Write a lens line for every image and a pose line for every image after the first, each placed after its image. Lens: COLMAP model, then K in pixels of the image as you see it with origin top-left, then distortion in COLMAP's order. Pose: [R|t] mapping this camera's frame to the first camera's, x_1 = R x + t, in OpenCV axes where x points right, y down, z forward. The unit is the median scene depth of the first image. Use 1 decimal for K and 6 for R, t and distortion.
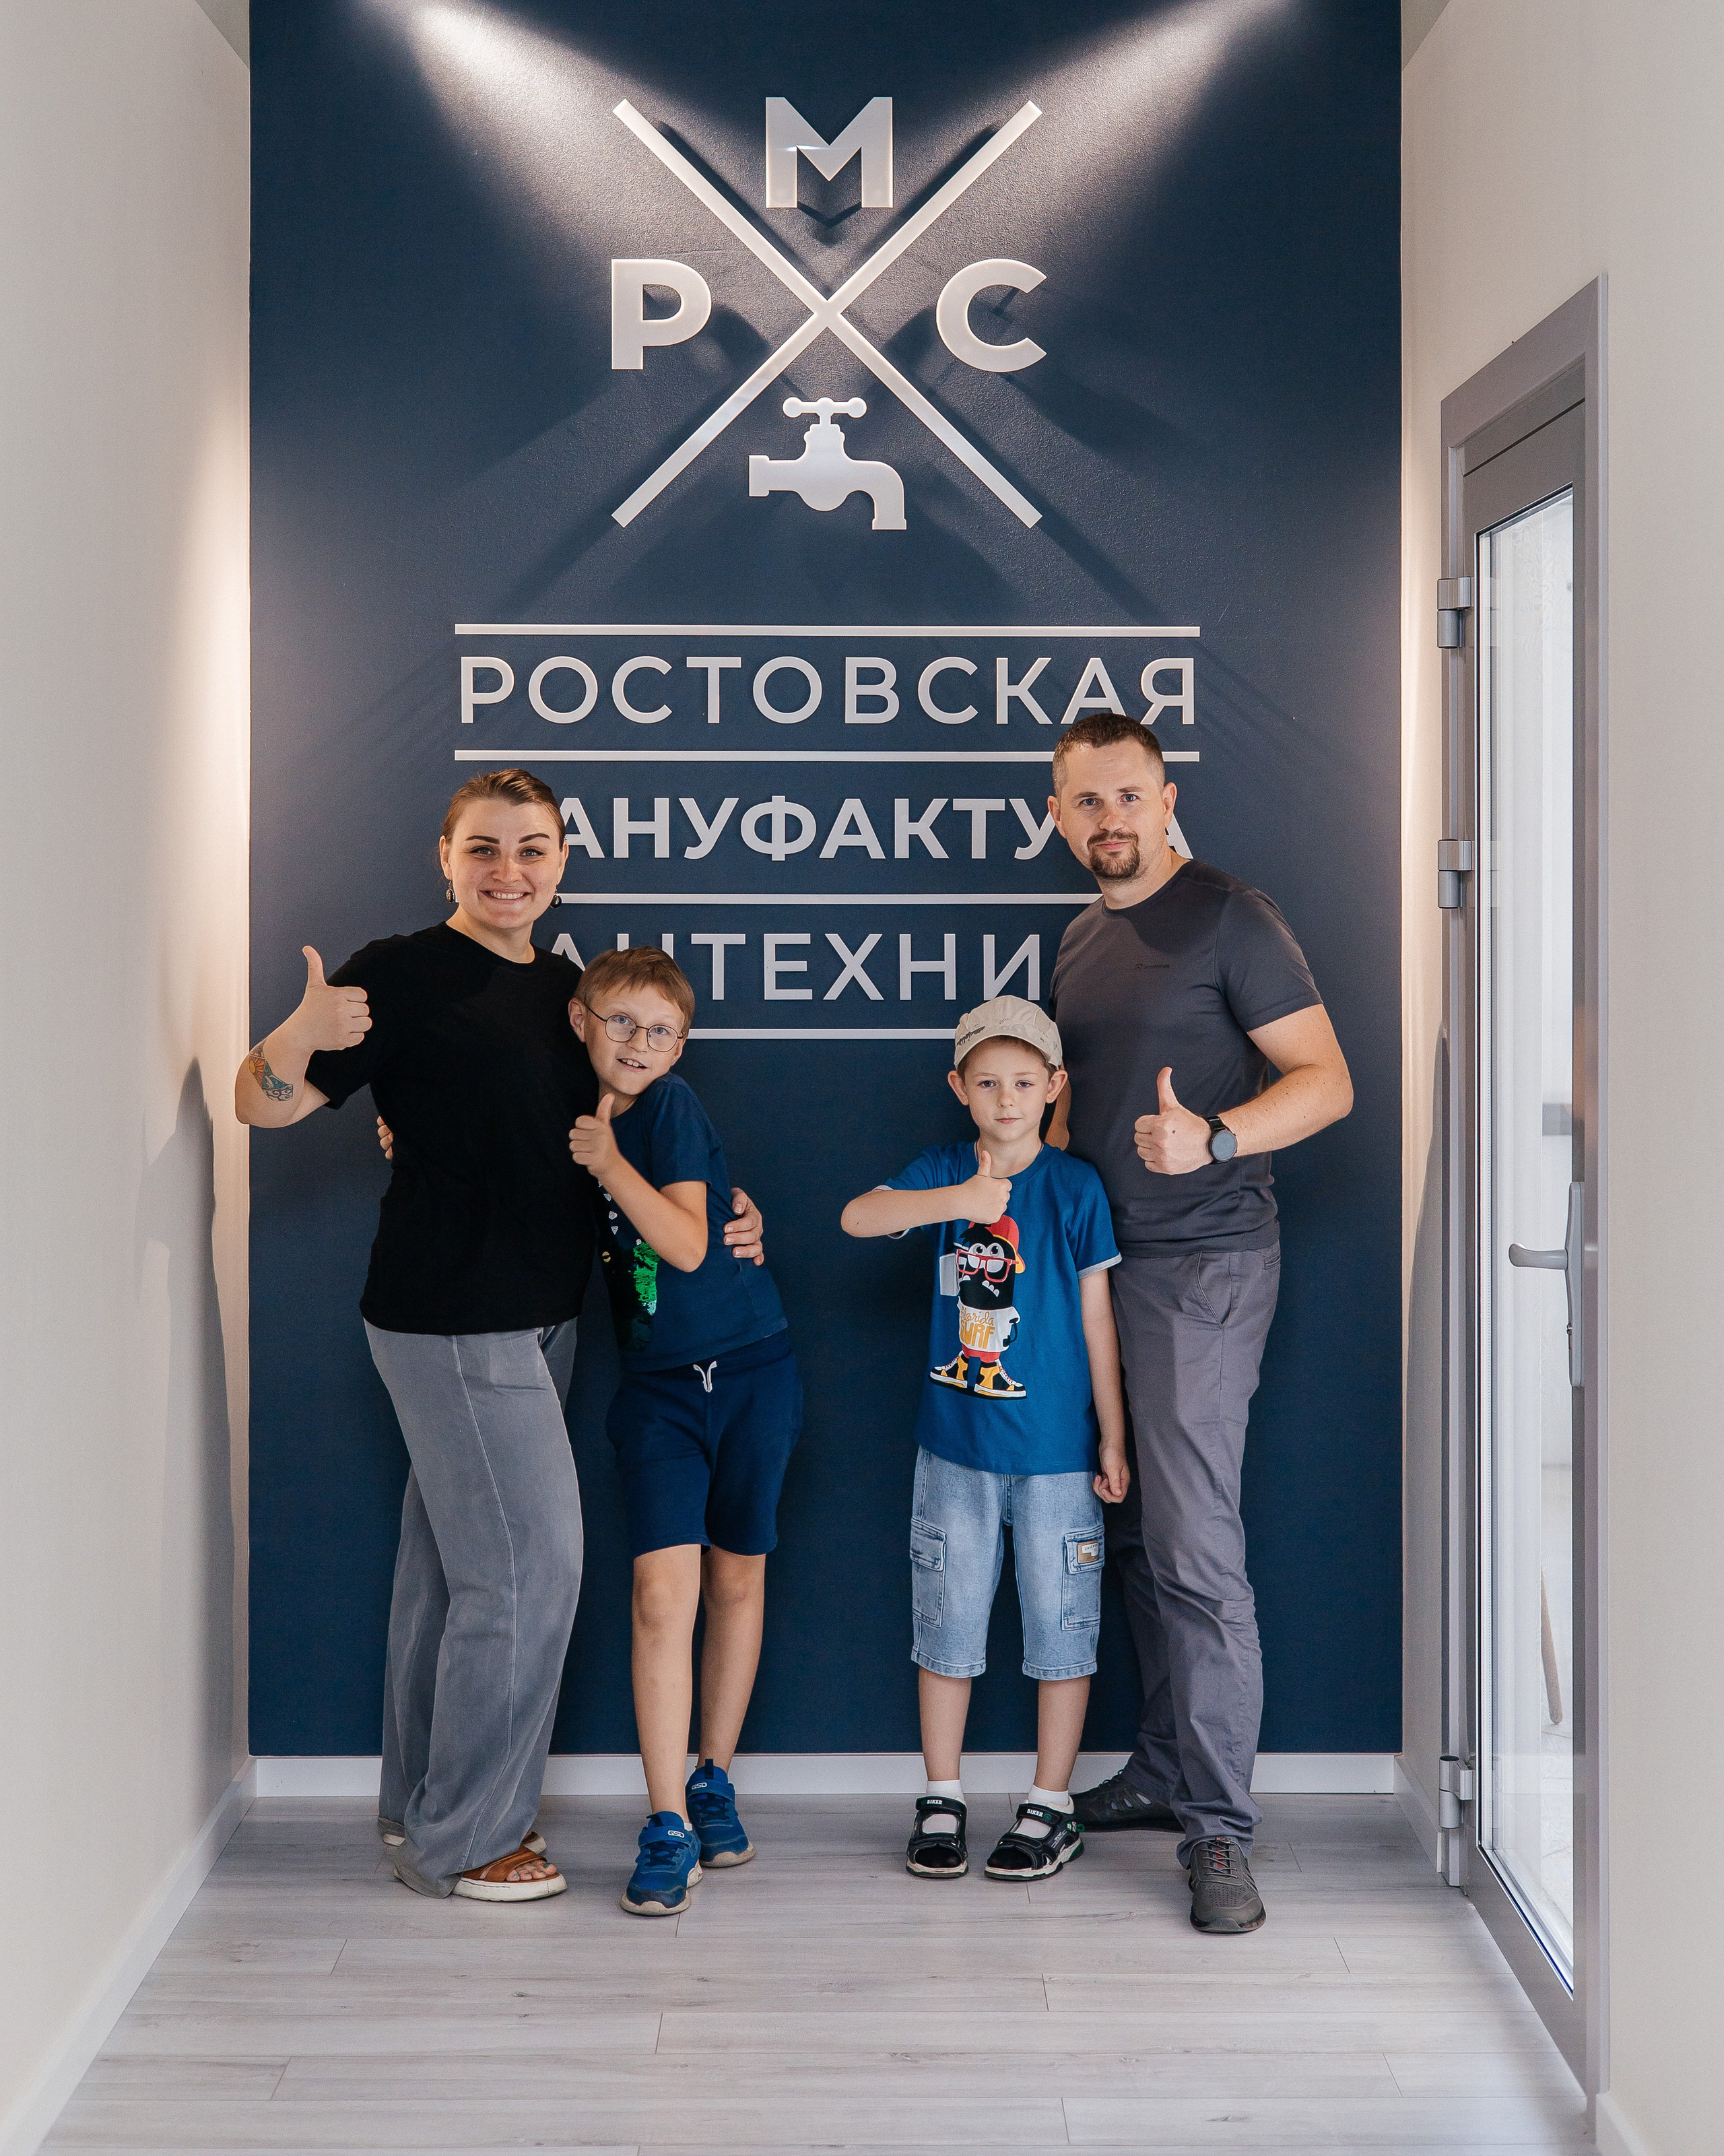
lens RADIAL K [[3689.9, 0, 862.1], [0, 3689.9, 874.6], [0, 0, 1]] dist [-0.008727, 0.113543]
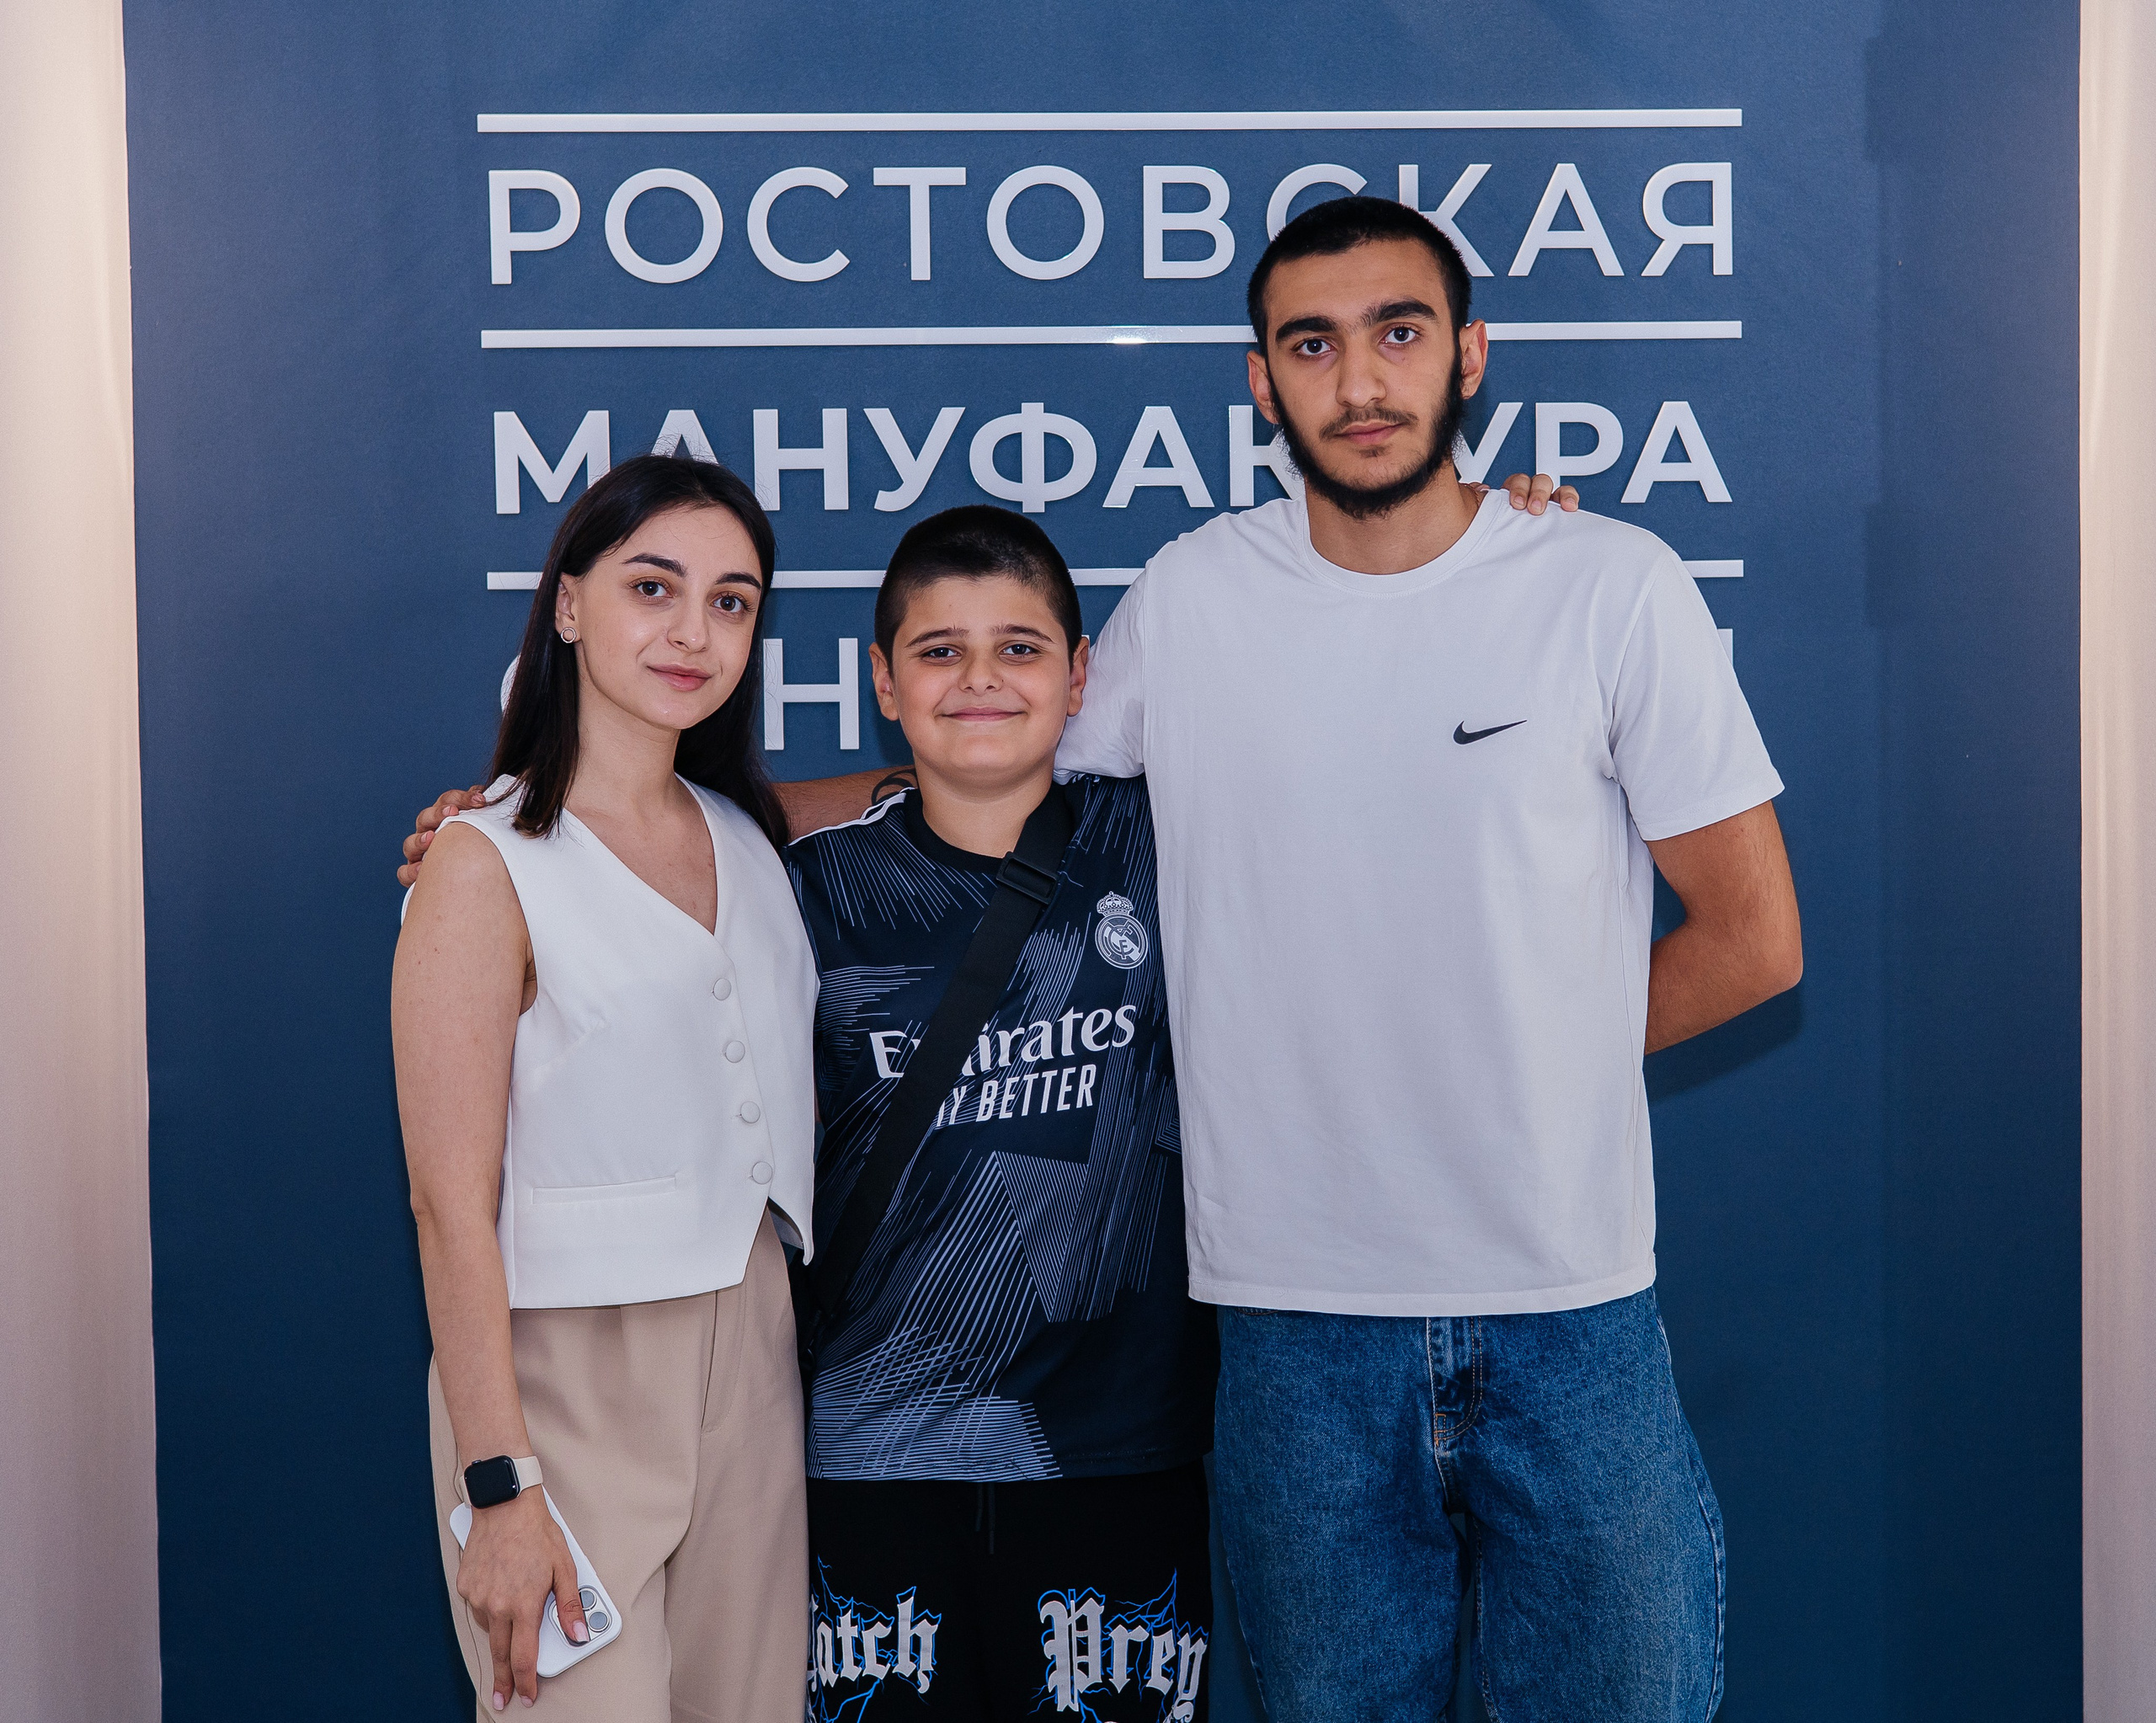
lens RADIAL K [[3187.7, 0, 1229.1], [0, 3187.7, 651.2], [0, 0, 1]] dist [0.002462, -0.008626]
pose [[0.999835, -0.011052, 0.014384, 0.001075], [0.010548, 0.999343, 0.034667, 0.001089], [-0.014758, -0.034510, 0.999295, 0.487835]]
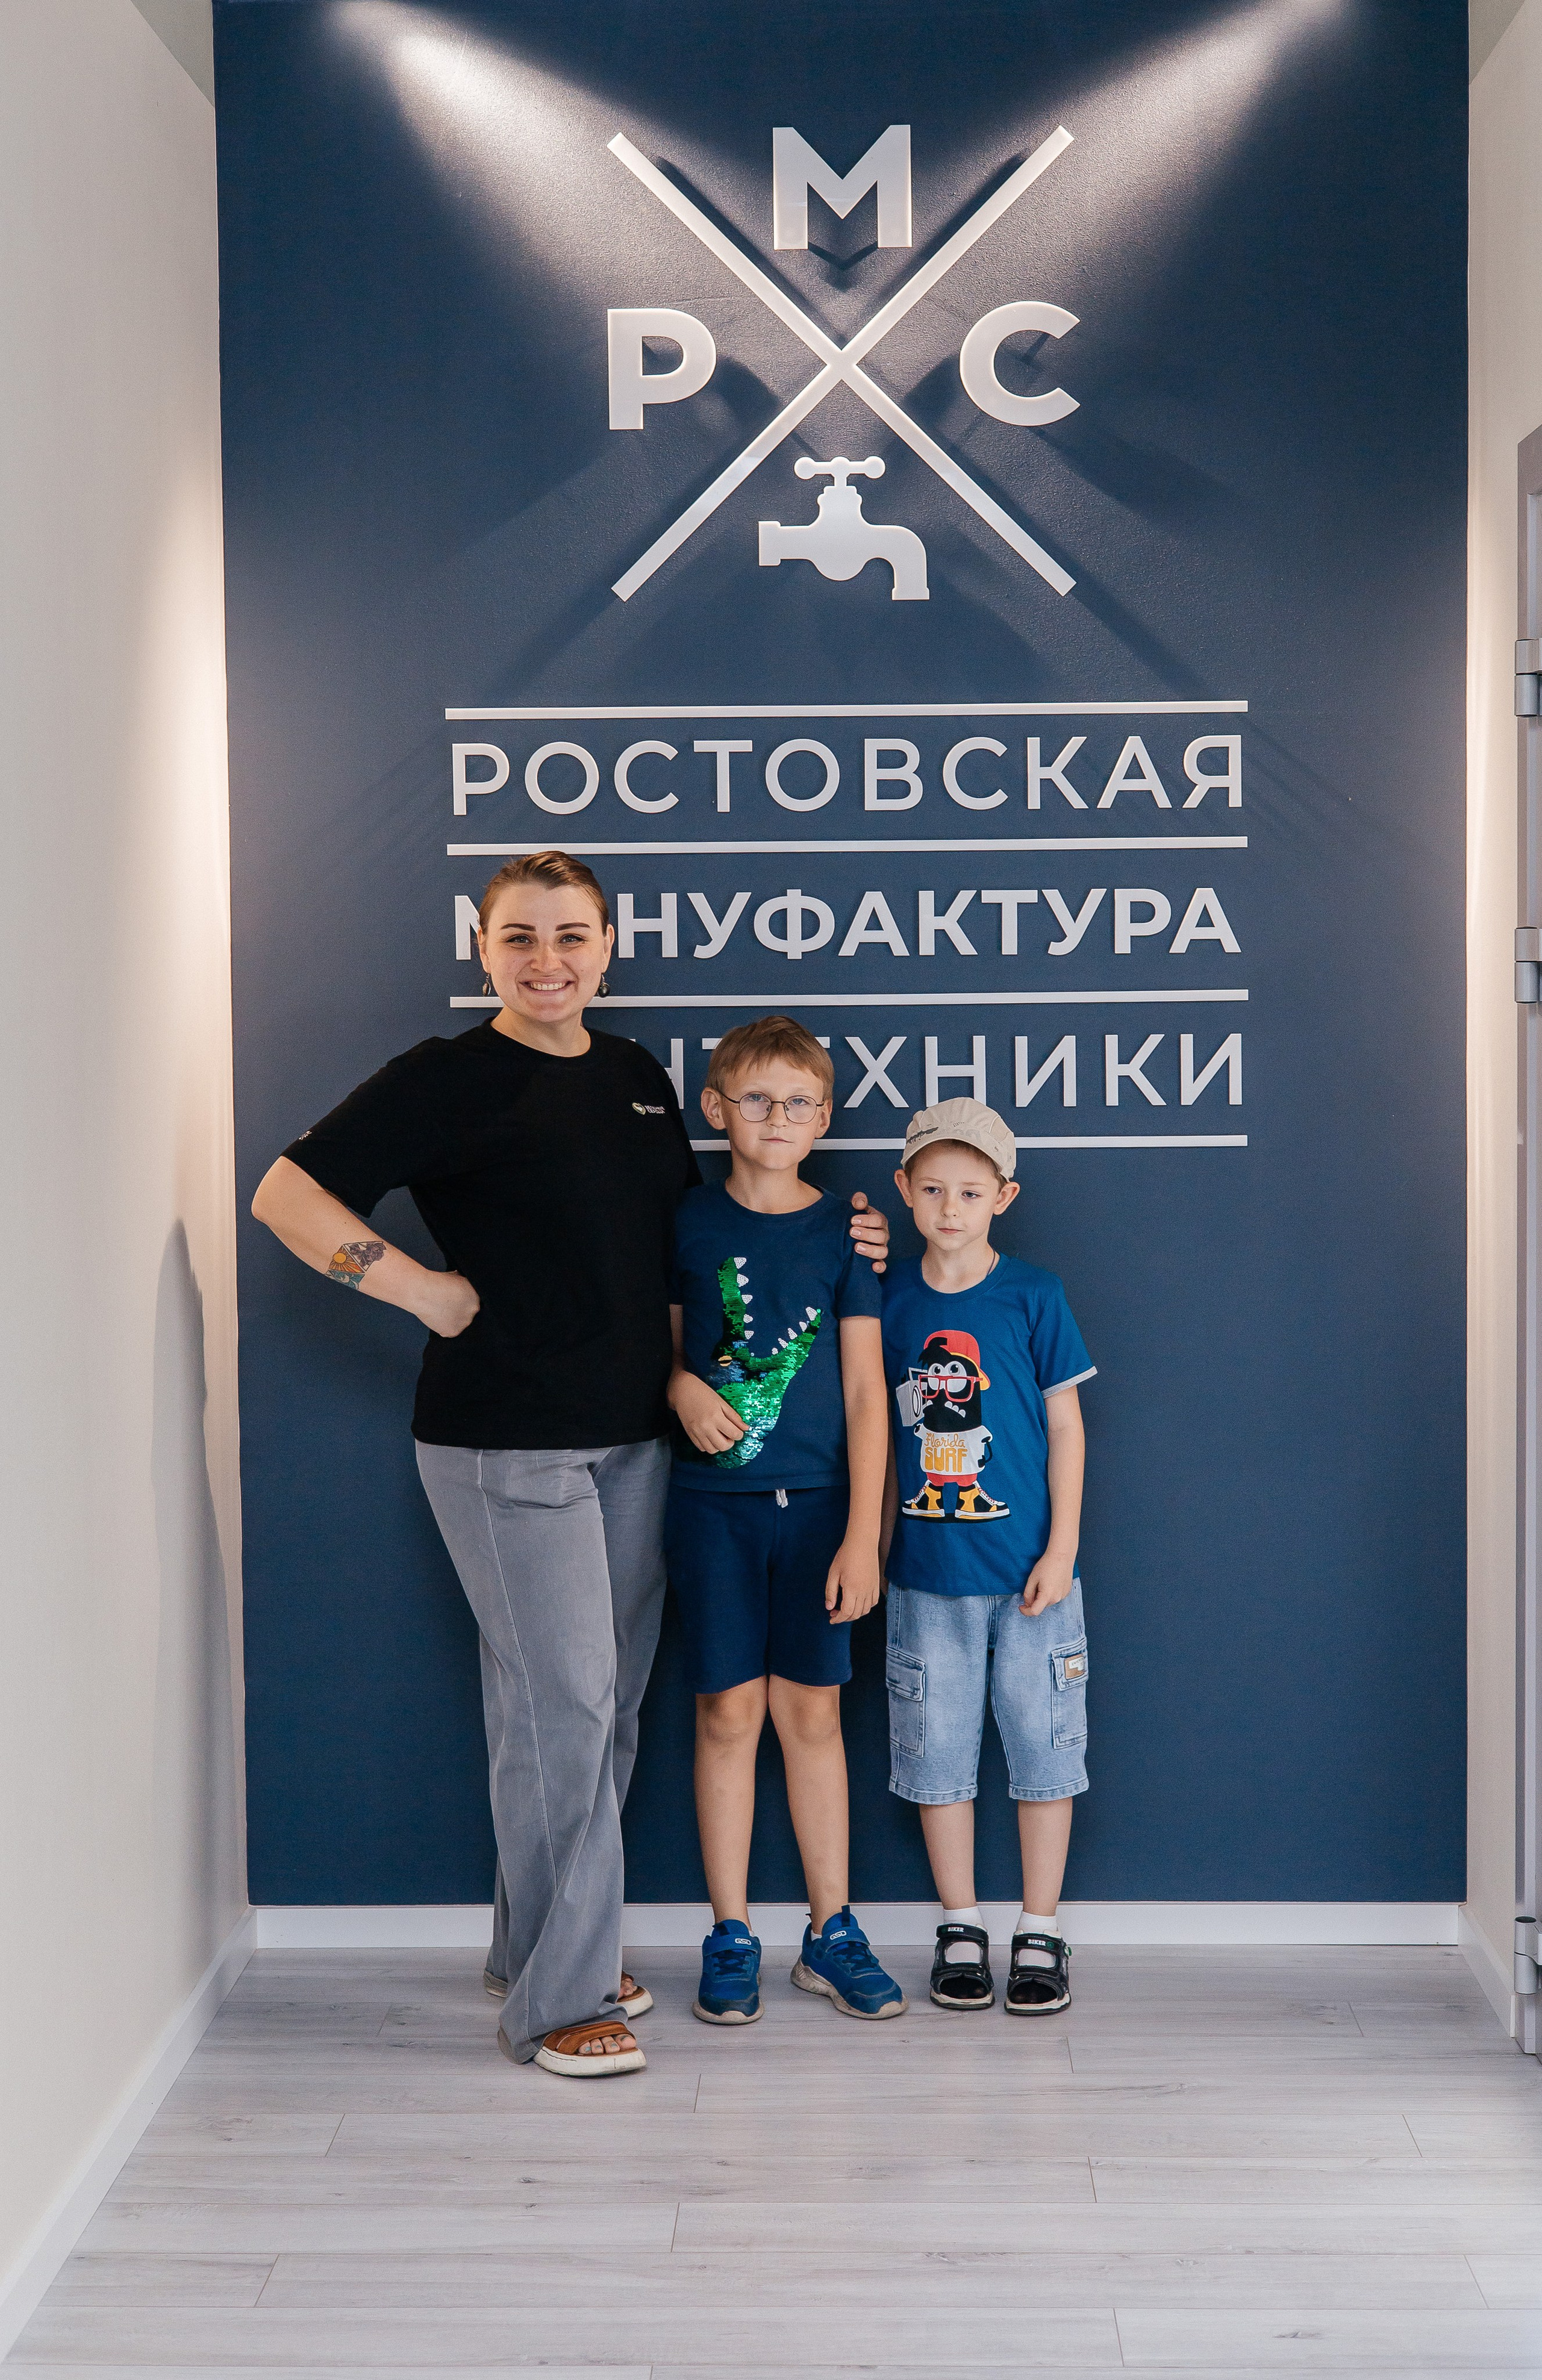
lens RADIAL K [[3448.2, 0, 764.9], [0, 3448.2, 1178.4], [0, 0, 1]] dist [-0.010545, 0.132463]
pose [[0.999268, -0.008297, -0.037336, 0.001901], [0.010458, 0.998258, 0.058067, 0.000867], [0.036789, -0.058415, 0.997614, 0.126805]]
